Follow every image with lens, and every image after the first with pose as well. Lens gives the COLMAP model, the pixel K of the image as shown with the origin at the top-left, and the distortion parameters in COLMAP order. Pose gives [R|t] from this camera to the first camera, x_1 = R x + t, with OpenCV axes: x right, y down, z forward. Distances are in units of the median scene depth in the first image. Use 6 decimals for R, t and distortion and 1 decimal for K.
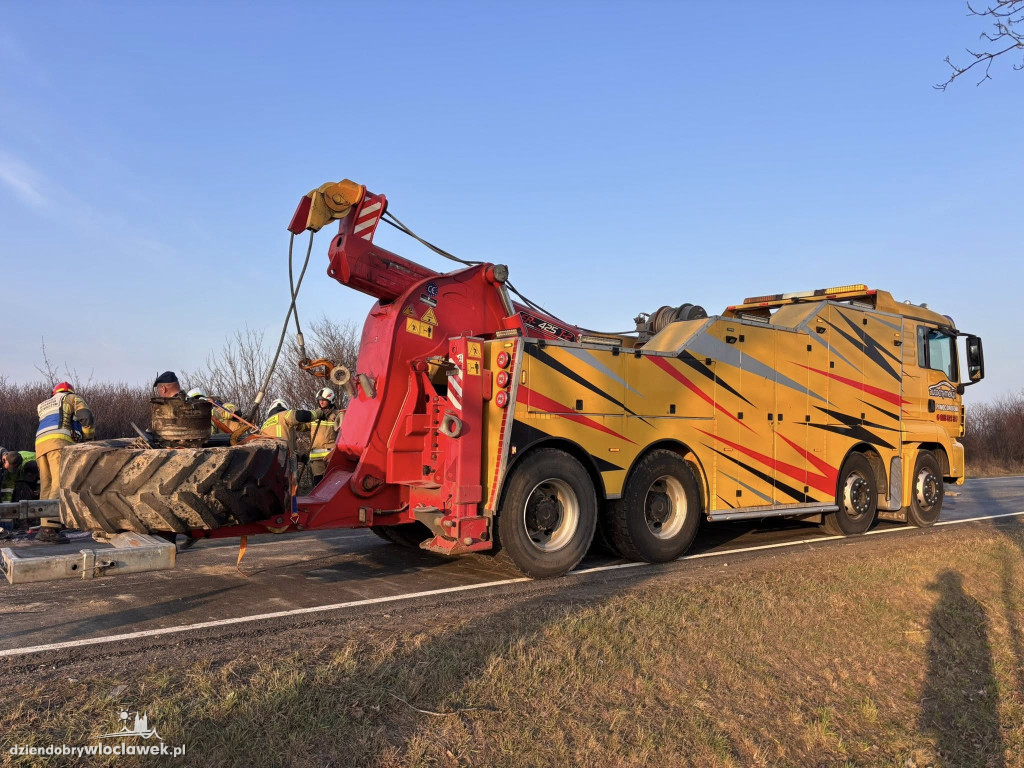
lens RADIAL K [[766.4, 0, 512.0], [0, 766.4, 384.0], [0, 0, 1]] dist [0.081089, -0.124517]
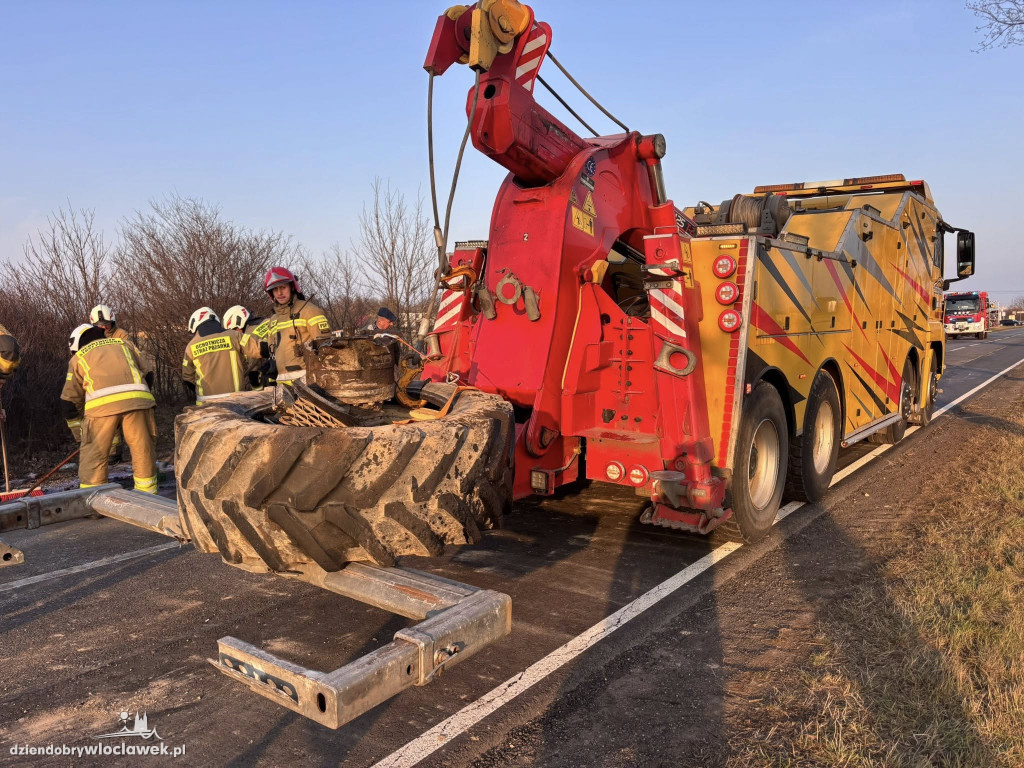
lens RADIAL K [[771.3, 0, 488.6], [0, 771.3, 387.6], [0, 0, 1]] dist [0.009540, -0.001665]
pose [[0.968029, -0.044411, 0.246877, -0.393337], [0.007183, 0.988706, 0.149696, -0.027163], [-0.250737, -0.143136, 0.957415, 0.302236]]
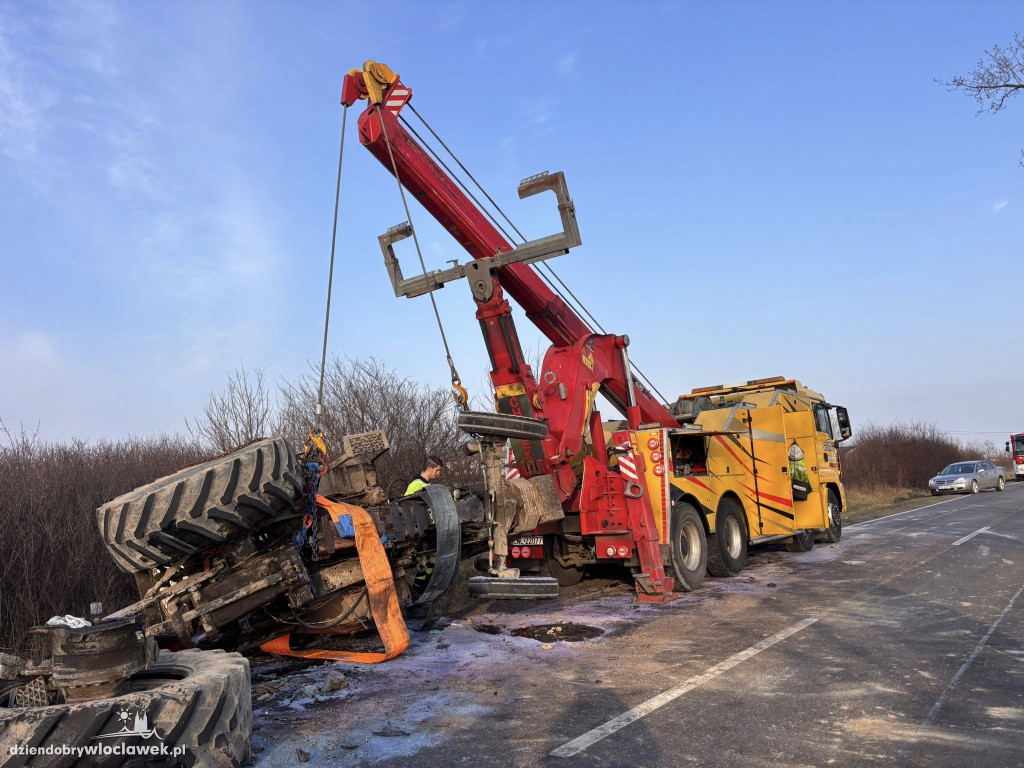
lens RADIAL K [[766.4, 0, 512.0], [0, 766.4, 384.0], [0, 0, 1]] dist [0.081089, -0.124517]
pose [[0.958196, -0.051369, 0.281464, -0.647956], [0.082444, 0.991597, -0.099693, -0.018404], [-0.273977, 0.118731, 0.954379, -0.350674]]
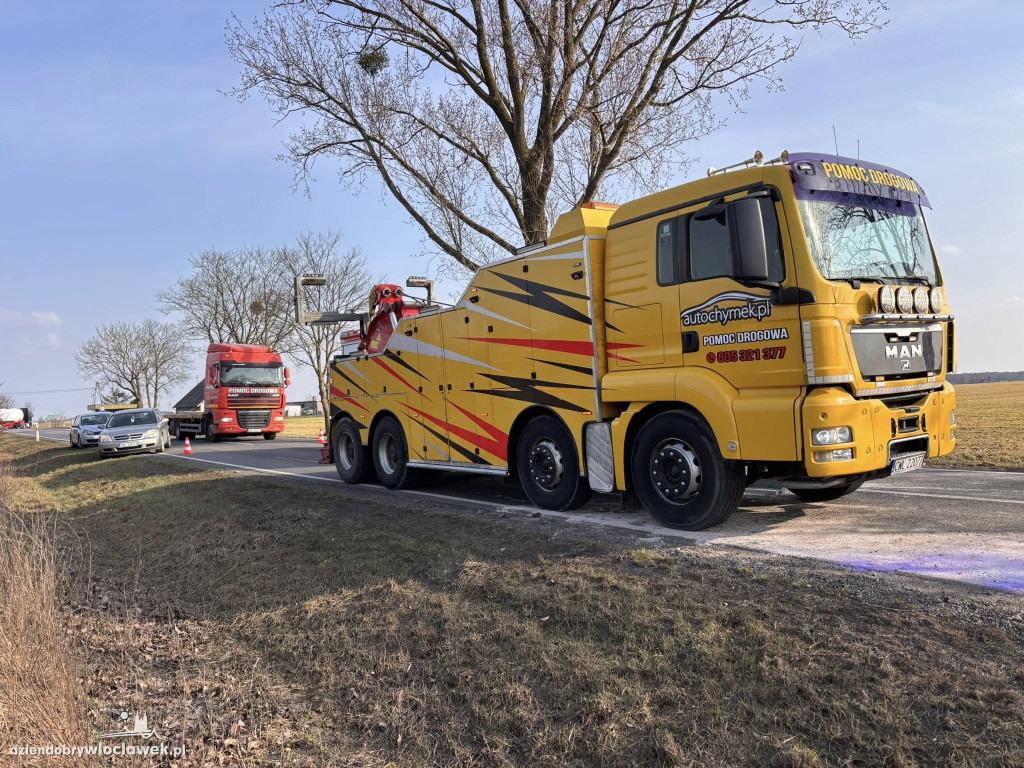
lens RADIAL K [[766.4, 0, 512.0], [0, 766.4, 384.0], [0, 0, 1]] dist [0.081089, -0.124517]
pose [[-0.009899, -0.035113, -0.999334, 1.842755], [0.104170, 0.993909, -0.035954, 0.110174], [0.994510, -0.104457, -0.006181, 1.357111]]
